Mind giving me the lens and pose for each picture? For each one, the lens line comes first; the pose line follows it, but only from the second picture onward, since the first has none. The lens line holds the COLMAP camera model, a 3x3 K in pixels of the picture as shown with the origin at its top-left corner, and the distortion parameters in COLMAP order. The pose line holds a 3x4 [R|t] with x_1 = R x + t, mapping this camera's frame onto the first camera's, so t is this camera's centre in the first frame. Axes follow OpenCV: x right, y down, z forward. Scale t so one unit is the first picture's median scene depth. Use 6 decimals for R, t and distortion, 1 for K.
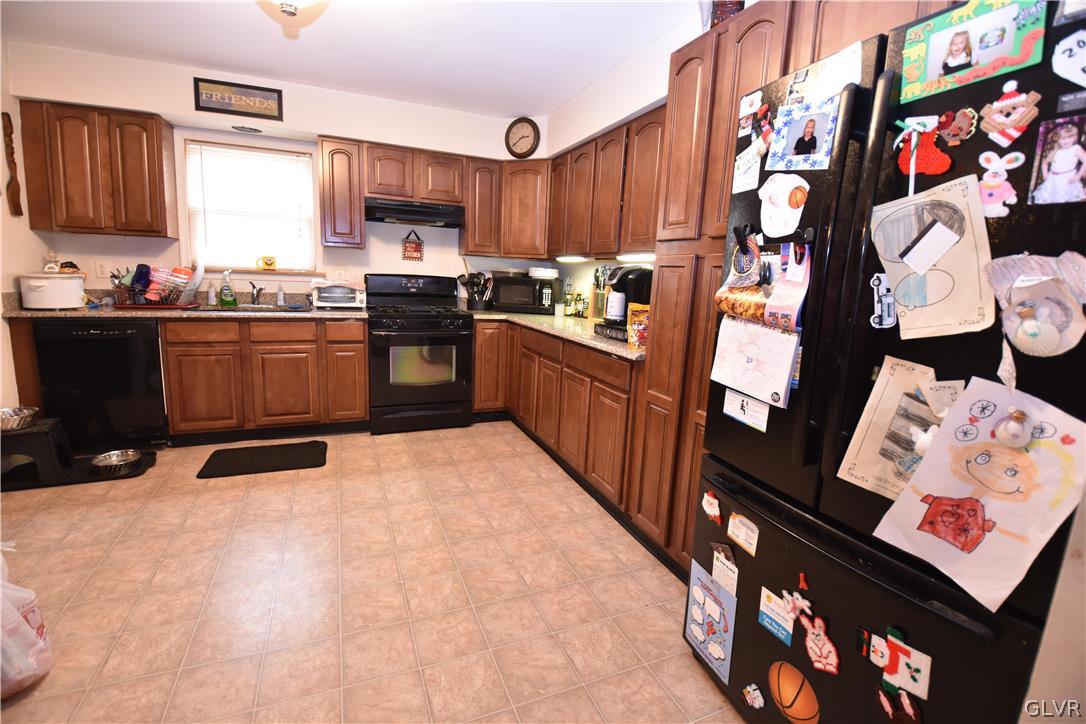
lens RADIAL K [[475.5, 0, 547.1], [0, 475.5, 354.3], [0, 0, 1]] dist [0.003142, -0.019461]
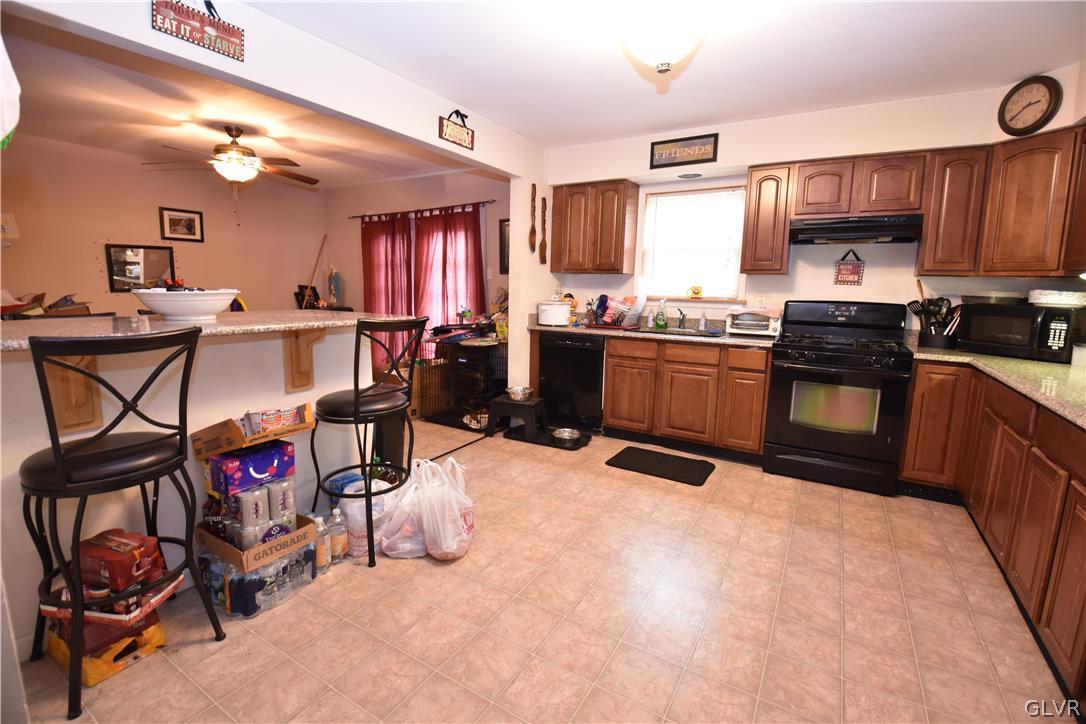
lens RADIAL K [[474.9, 0, 541.4], [0, 474.9, 357.2], [0, 0, 1]] dist [0.002568, -0.020246]
pose [[0.572489, 0.087332, -0.815248, 0.140315], [-0.128262, 0.991609, 0.016155, -0.014428], [0.809818, 0.095317, 0.578886, 0.092020]]
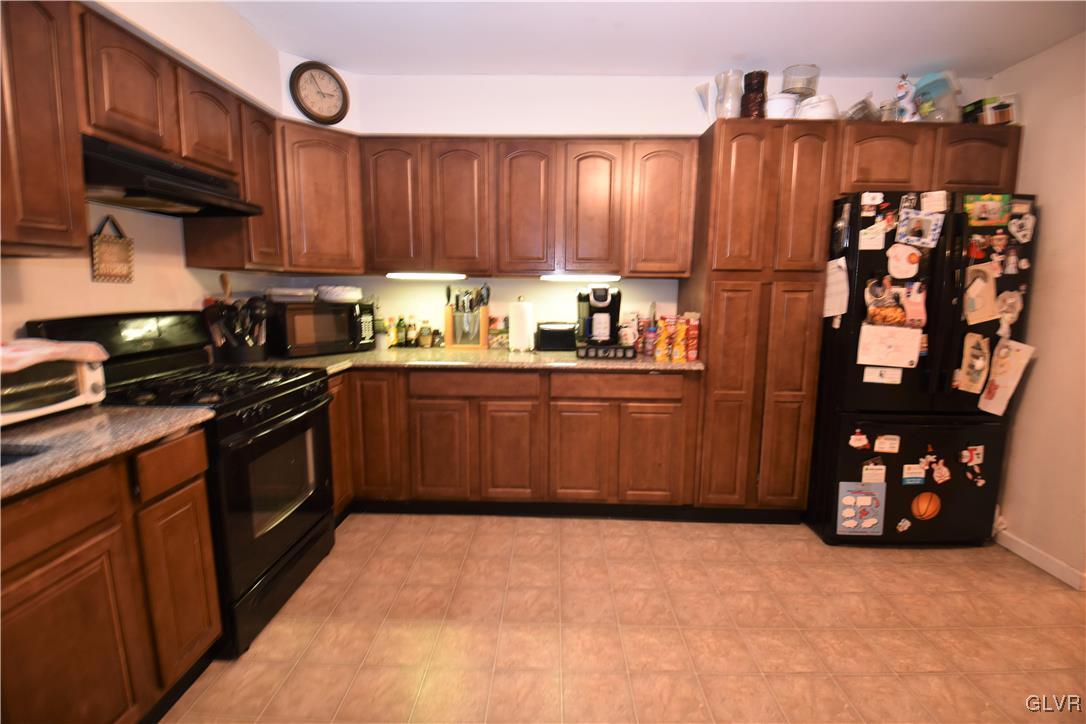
lens RADIAL K [[474.9, 0, 541.4], [0, 474.9, 357.2], [0, 0, 1]] dist [0.002568, -0.020246]
pose [[0.417644, -0.167922, 0.892959, -0.680206], [0.159267, 0.981088, 0.110004, -0.140906], [-0.894543, 0.096277, 0.436490, 0.562423]]
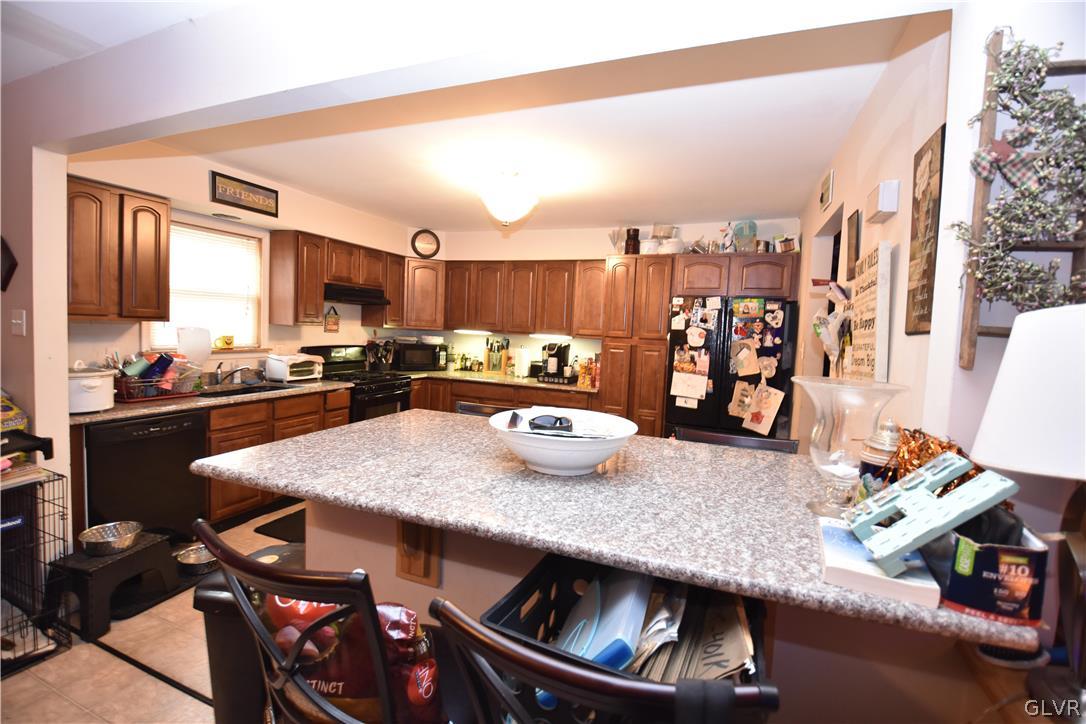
lens RADIAL K [[475.5, 0, 547.1], [0, 475.5, 354.3], [0, 0, 1]] dist [0.003142, -0.019461]
pose [[0.702544, -0.053985, 0.709590, -0.941425], [0.102971, 0.994337, -0.026300, -0.080541], [-0.704152, 0.091544, 0.704124, -0.204851]]
